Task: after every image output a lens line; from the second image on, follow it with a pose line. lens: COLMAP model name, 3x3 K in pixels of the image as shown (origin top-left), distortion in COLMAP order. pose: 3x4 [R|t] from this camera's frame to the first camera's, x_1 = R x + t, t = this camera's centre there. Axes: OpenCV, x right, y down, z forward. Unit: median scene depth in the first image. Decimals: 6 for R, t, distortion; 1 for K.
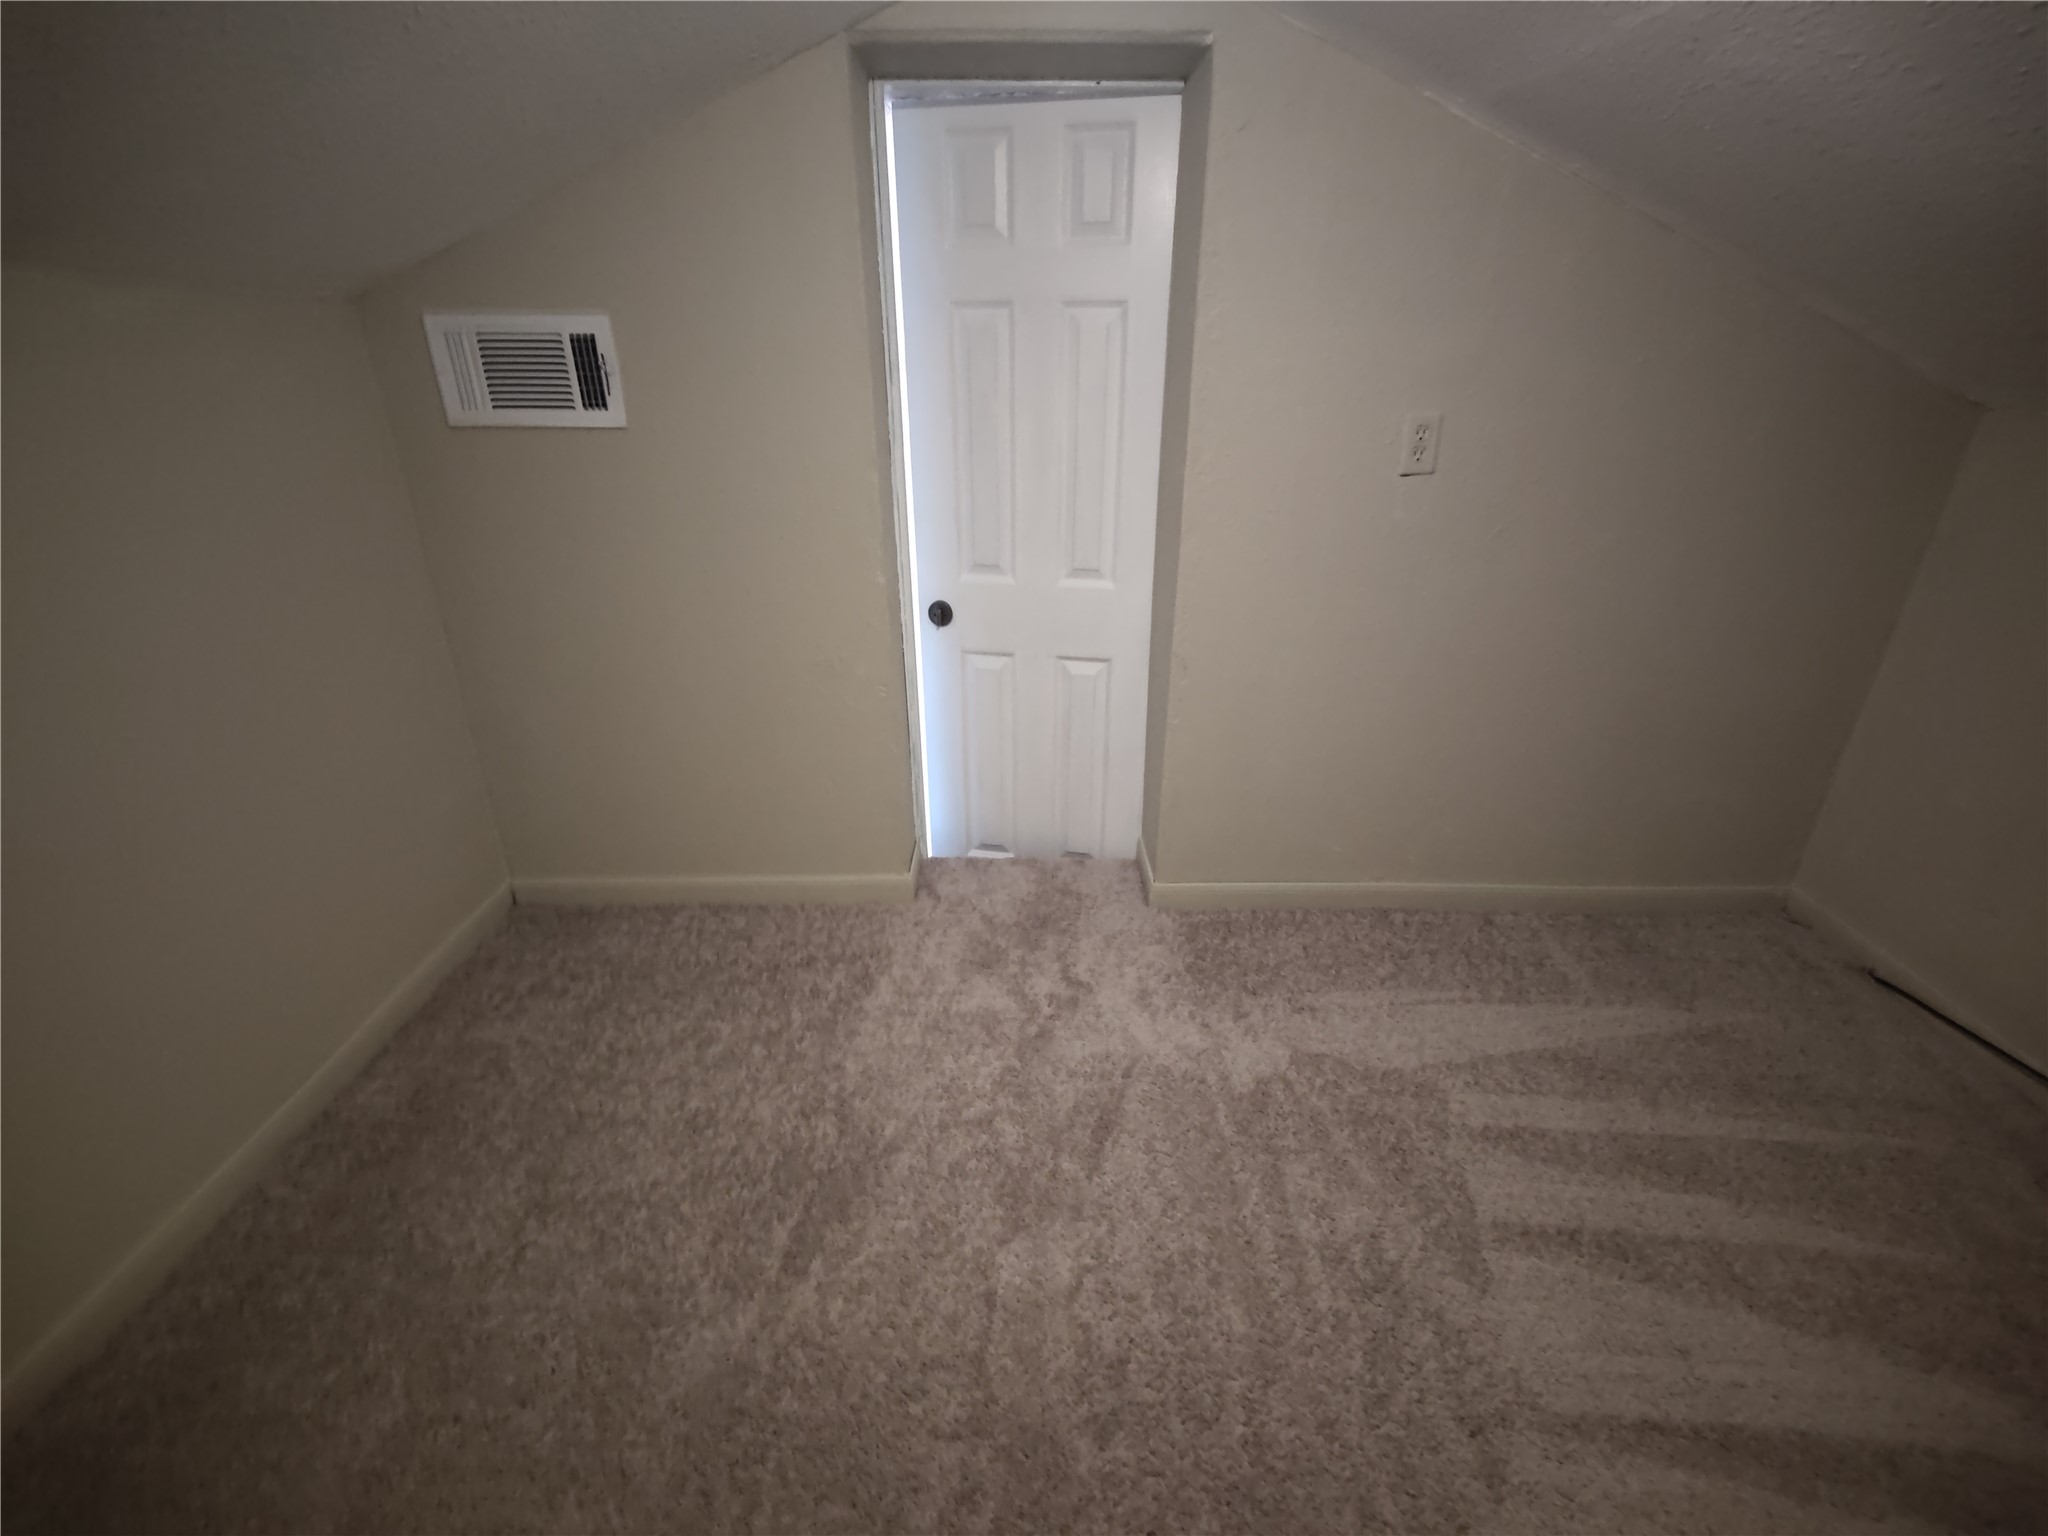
lens RADIAL K [[885.2, 0, 1038.3], [0, 885.2, 777.7], [0, 0, 1]] dist [0.021102, -0.016711]
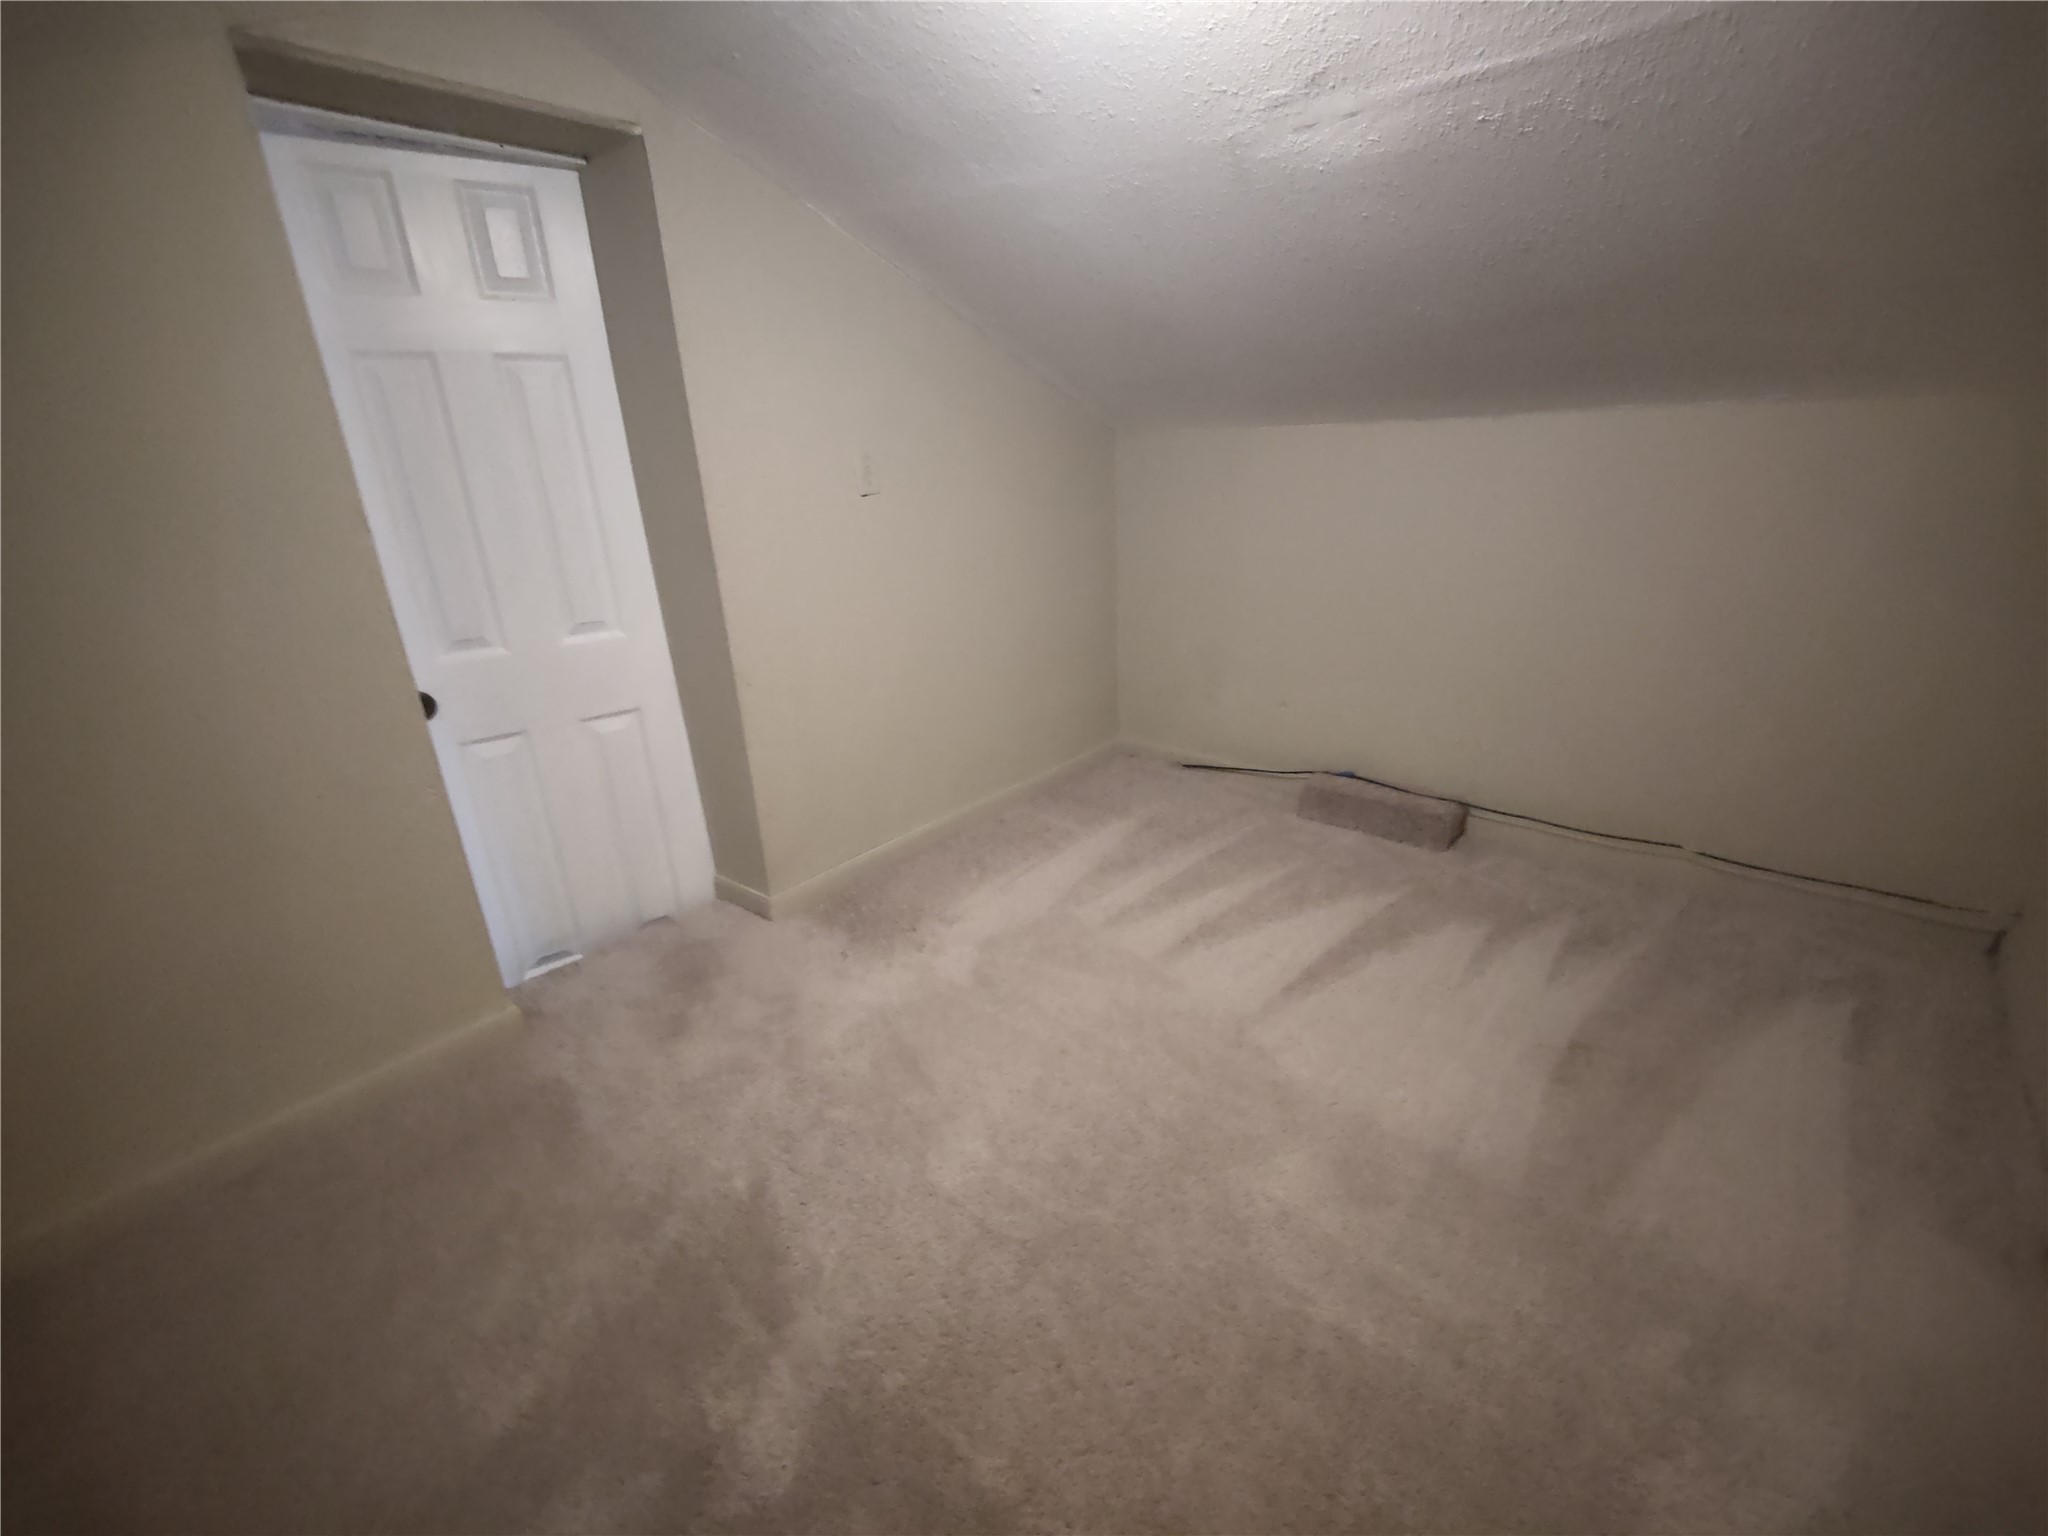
lens RADIAL K [[885.2, 0, 1038.3], [0, 885.2, 777.7], [0, 0, 1]] dist [0.021102, -0.016711]
pose [[0.634563, -0.296536, 0.713720, -0.486078], [0.367930, 0.928015, 0.058447, 0.057830], [-0.679675, 0.225511, 0.697988, 0.034764]]
